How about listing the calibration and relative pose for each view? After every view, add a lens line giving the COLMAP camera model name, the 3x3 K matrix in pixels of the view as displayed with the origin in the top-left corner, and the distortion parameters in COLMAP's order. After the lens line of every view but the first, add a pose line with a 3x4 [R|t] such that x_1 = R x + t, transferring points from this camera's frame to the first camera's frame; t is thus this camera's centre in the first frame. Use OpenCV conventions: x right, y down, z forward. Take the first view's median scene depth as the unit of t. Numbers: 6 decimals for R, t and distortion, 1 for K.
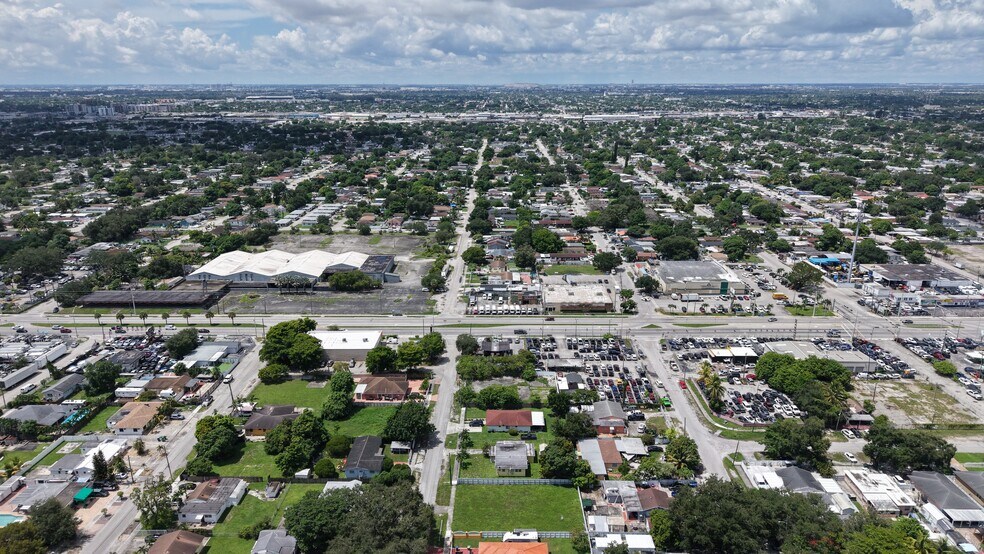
lens RADIAL K [[659.1, 0, 493.8], [0, 659.1, 276.9], [0, 0, 1]] dist [0.028138, -0.031254]
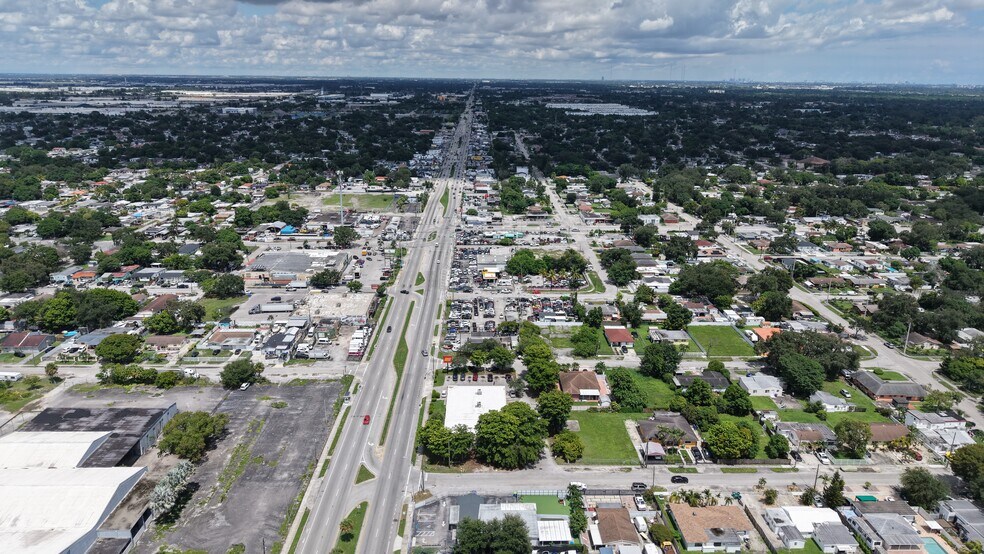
lens RADIAL K [[659.1, 0, 493.8], [0, 659.1, 276.9], [0, 0, 1]] dist [0.028138, -0.031254]
pose [[-0.034277, -0.289590, 0.956537, -0.916452], [0.274666, 0.917515, 0.287619, -0.260861], [-0.960928, 0.272587, 0.048091, 0.881543]]
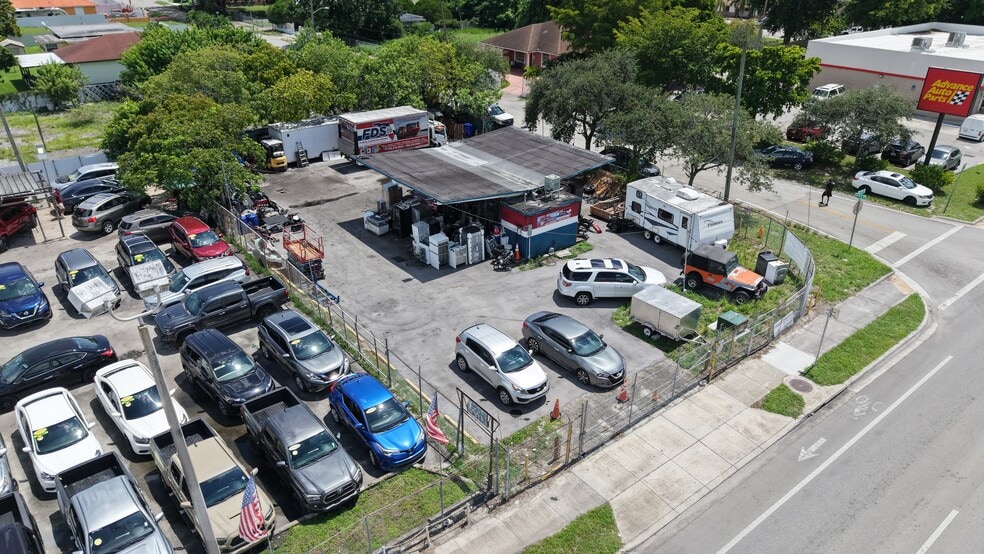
lens RADIAL K [[659.1, 0, 493.8], [0, 659.1, 276.9], [0, 0, 1]] dist [0.028138, -0.031254]
pose [[-0.775471, 0.283773, -0.564020, 0.082426], [-0.187279, 0.749725, 0.634696, 0.033732], [0.602969, 0.597817, -0.528245, 1.057077]]
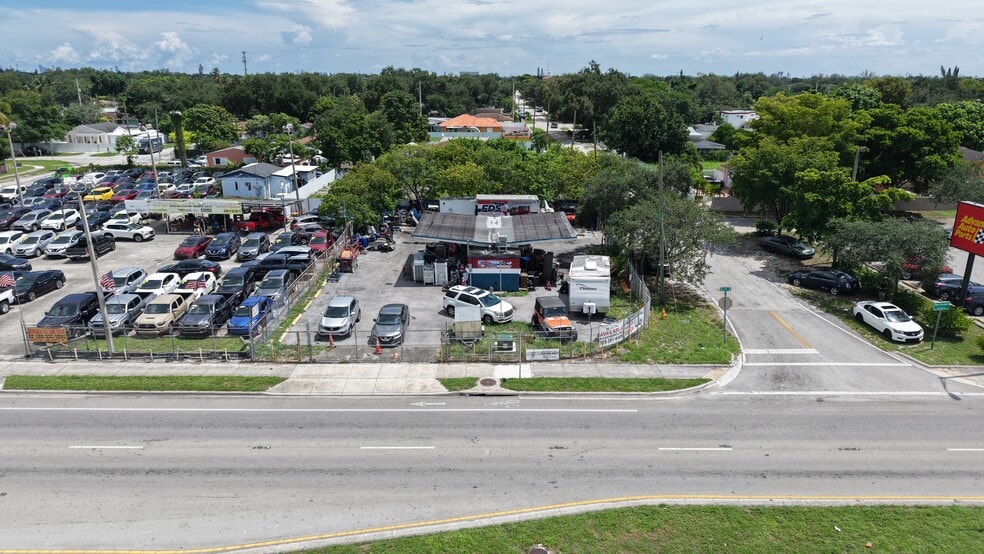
lens RADIAL K [[659.1, 0, 493.8], [0, 659.1, 276.9], [0, 0, 1]] dist [0.028138, -0.031254]
pose [[-0.999876, 0.001792, -0.015640, 0.004616], [-0.007082, 0.836071, 0.548575, 0.012980], [0.014059, 0.548618, -0.835955, 1.132245]]
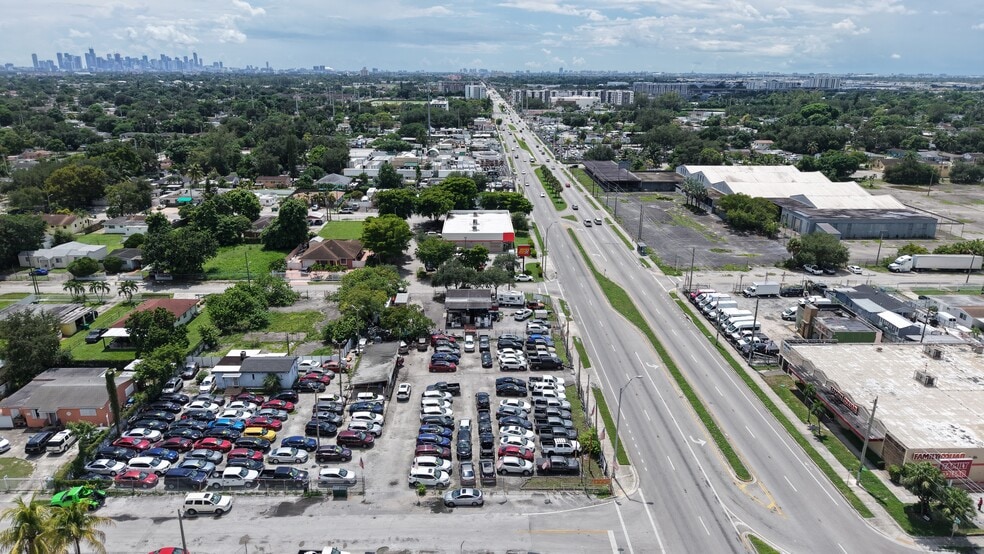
lens RADIAL K [[659.1, 0, 493.8], [0, 659.1, 276.9], [0, 0, 1]] dist [0.028138, -0.031254]
pose [[0.039285, 0.299606, -0.953254, 0.447548], [-0.290764, 0.916136, 0.275956, -0.048602], [0.955988, 0.266331, 0.123105, 0.926157]]
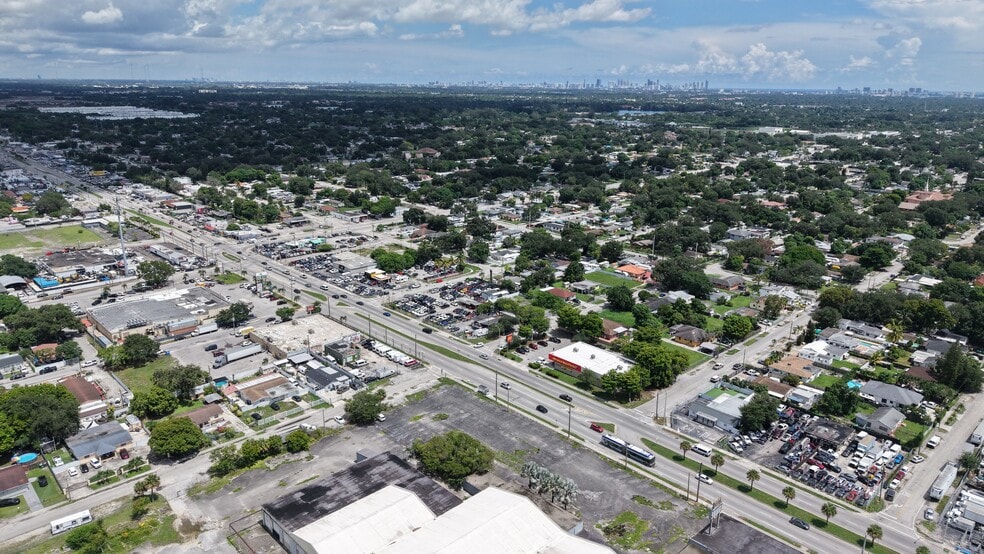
lens RADIAL K [[659.1, 0, 493.8], [0, 659.1, 276.9], [0, 0, 1]] dist [0.028138, -0.031254]
pose [[-0.704273, -0.207770, 0.678846, -0.729615], [0.191523, 0.865157, 0.463490, -0.460387], [-0.683607, 0.456438, -0.569514, 1.548552]]
